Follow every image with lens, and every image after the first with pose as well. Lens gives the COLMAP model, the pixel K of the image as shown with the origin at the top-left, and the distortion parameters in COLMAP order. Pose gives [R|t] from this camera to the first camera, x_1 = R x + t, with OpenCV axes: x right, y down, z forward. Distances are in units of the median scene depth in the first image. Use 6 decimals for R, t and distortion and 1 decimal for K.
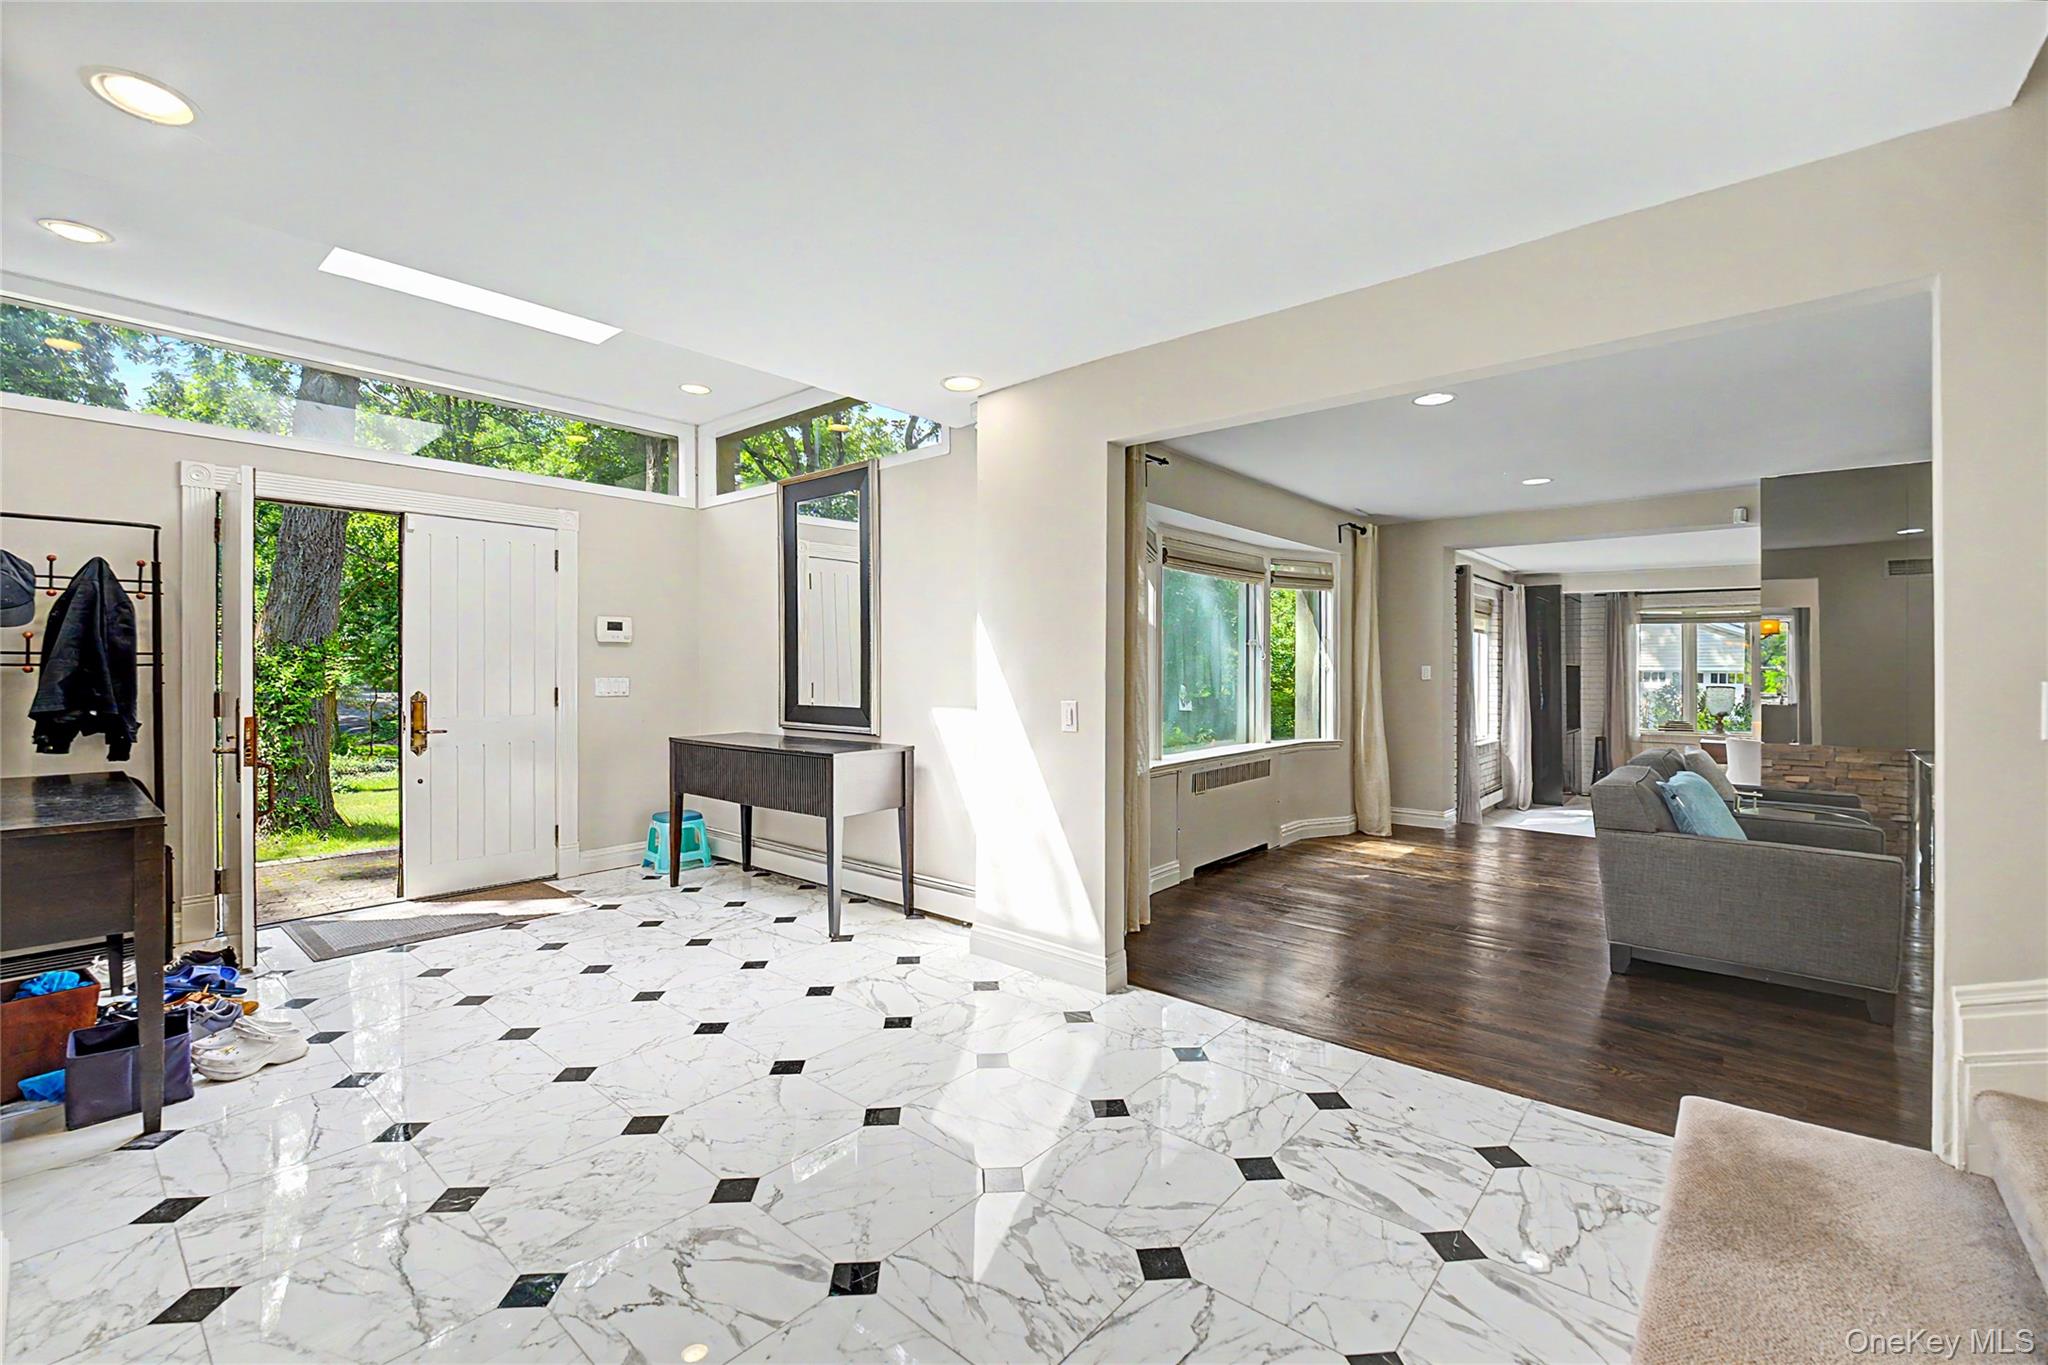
lens RADIAL K [[870.4, 0, 1037.0], [0, 870.4, 674.0], [0, 0, 1]] dist [0.027748, -0.031042]
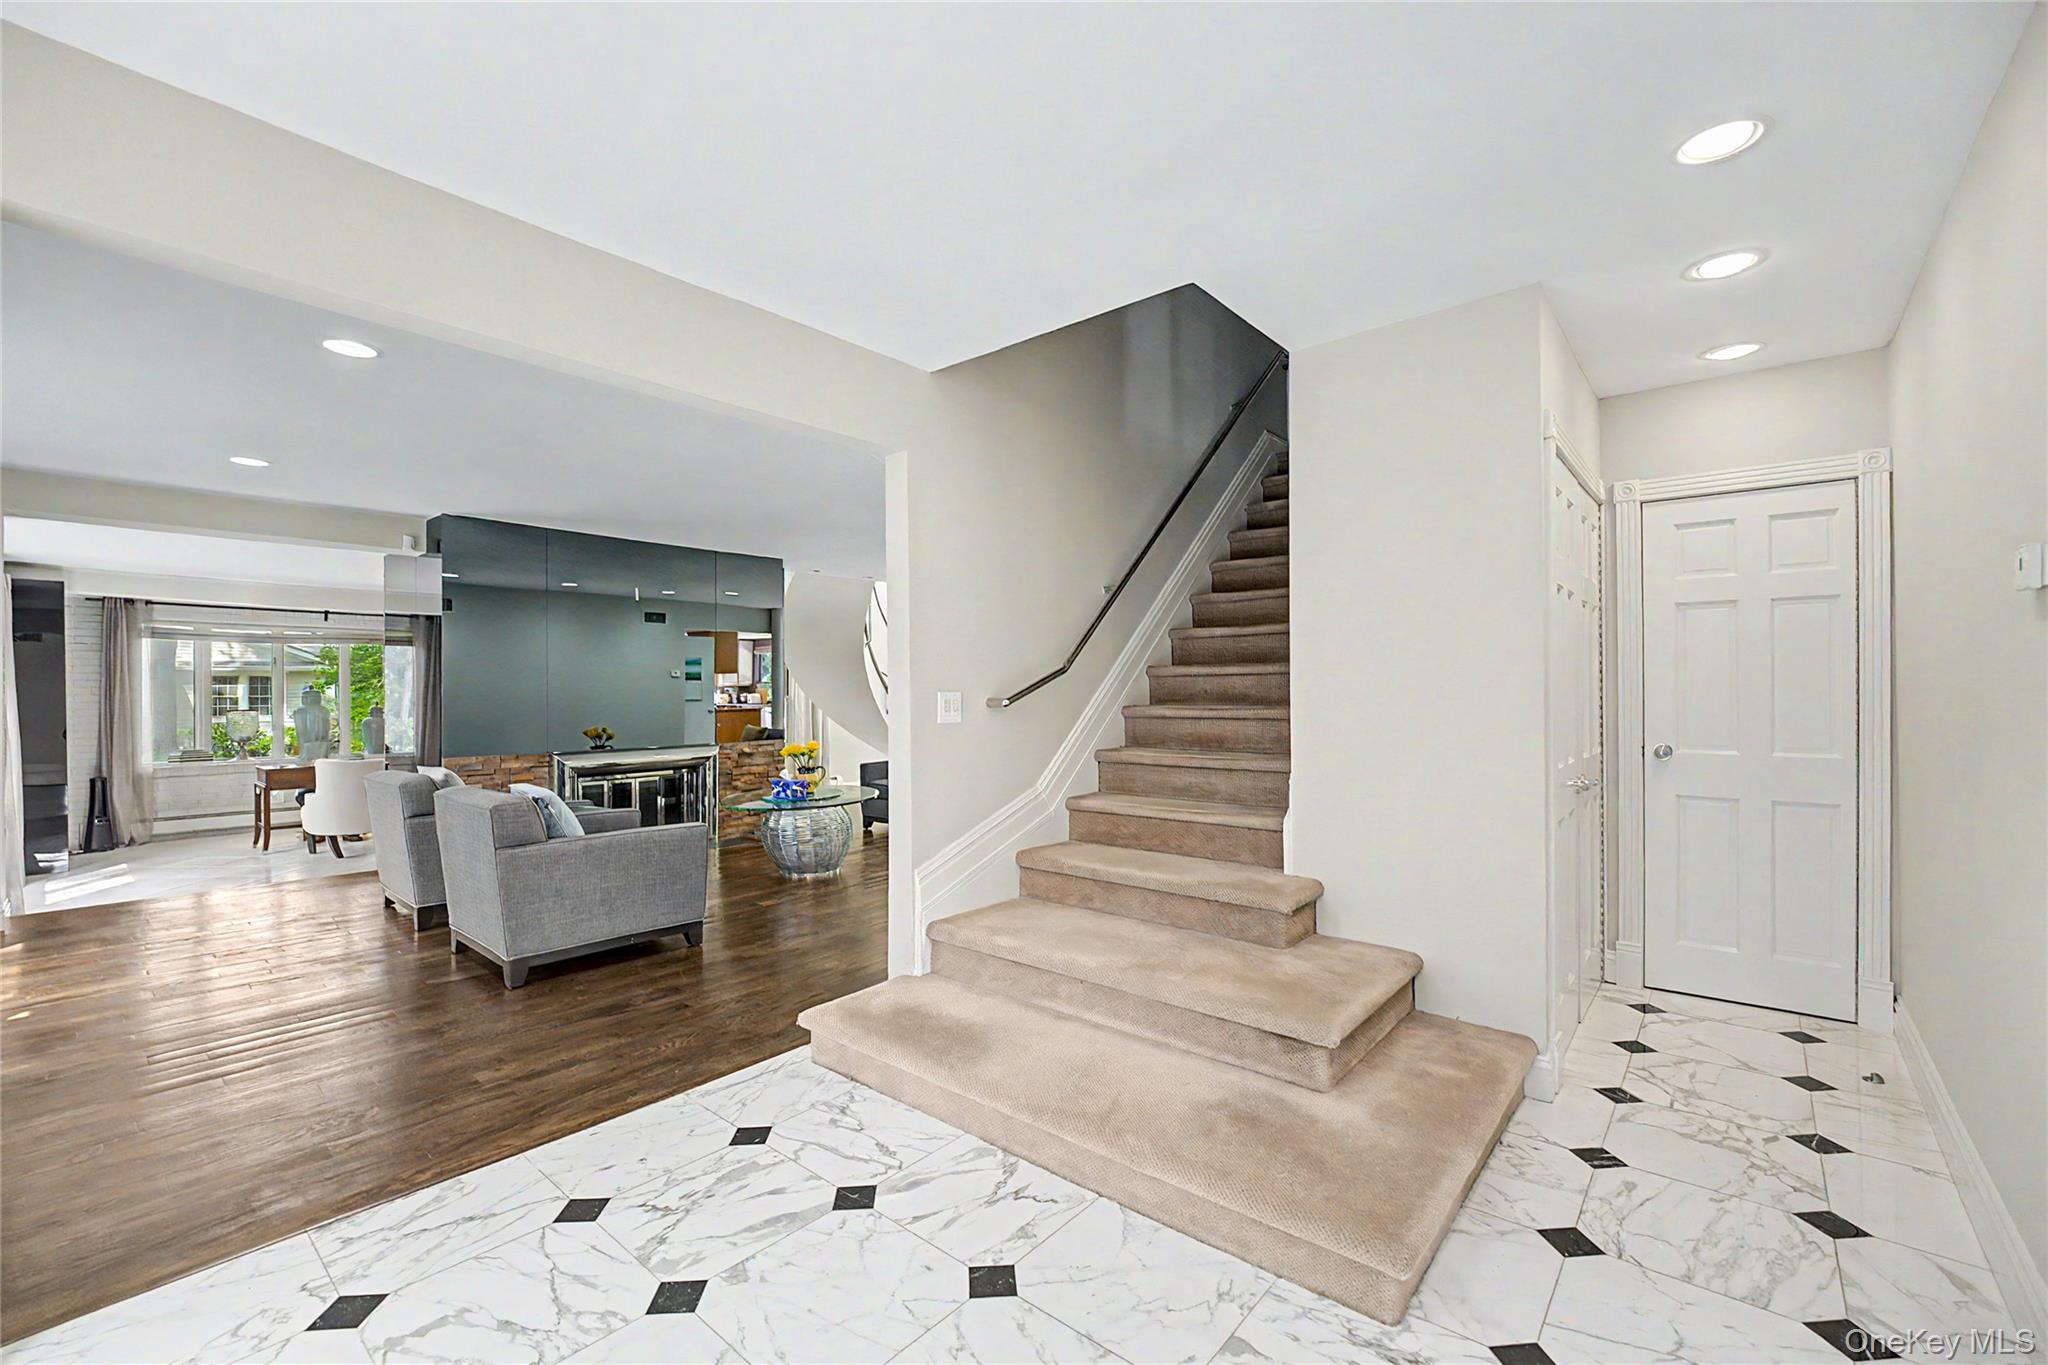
lens RADIAL K [[864.8, 0, 1019.8], [0, 864.8, 667.6], [0, 0, 1]] dist [-0.017560, 0.000024]
pose [[0.006705, 0.024818, 0.999669, -0.407457], [0.012618, 0.999610, -0.024901, 0.006008], [-0.999898, 0.012781, 0.006390, 0.500634]]
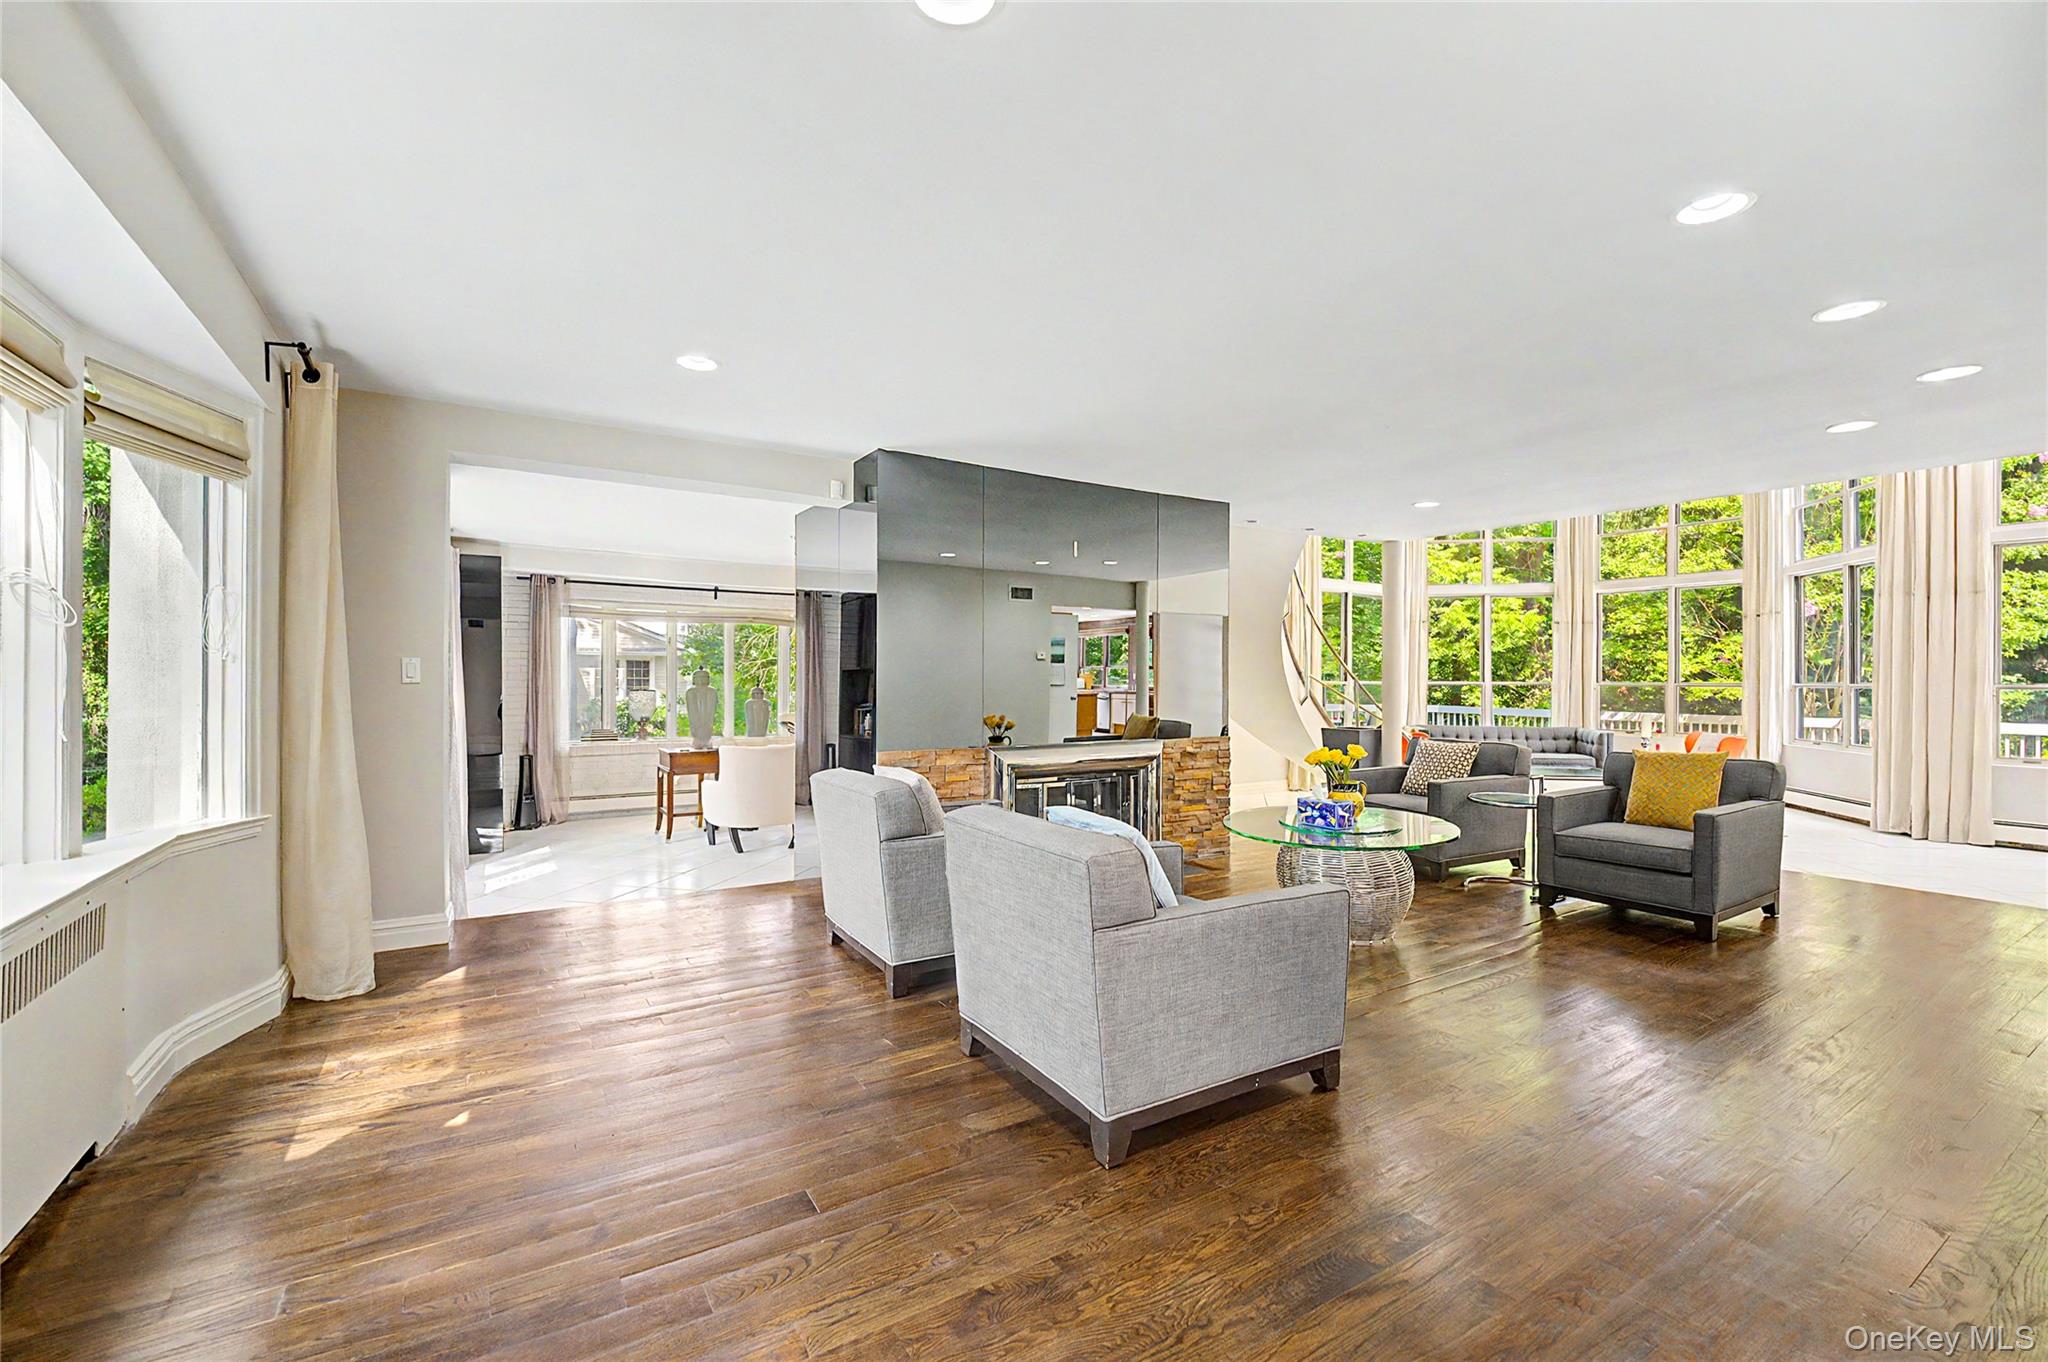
lens RADIAL K [[874.5, 0, 1018.8], [0, 874.5, 659.0], [0, 0, 1]] dist [-0.016025, -0.000558]
pose [[0.306161, 0.020980, 0.951749, 0.090177], [0.003084, 0.999730, -0.023029, 0.012281], [-0.951975, 0.009986, 0.306013, 1.086801]]
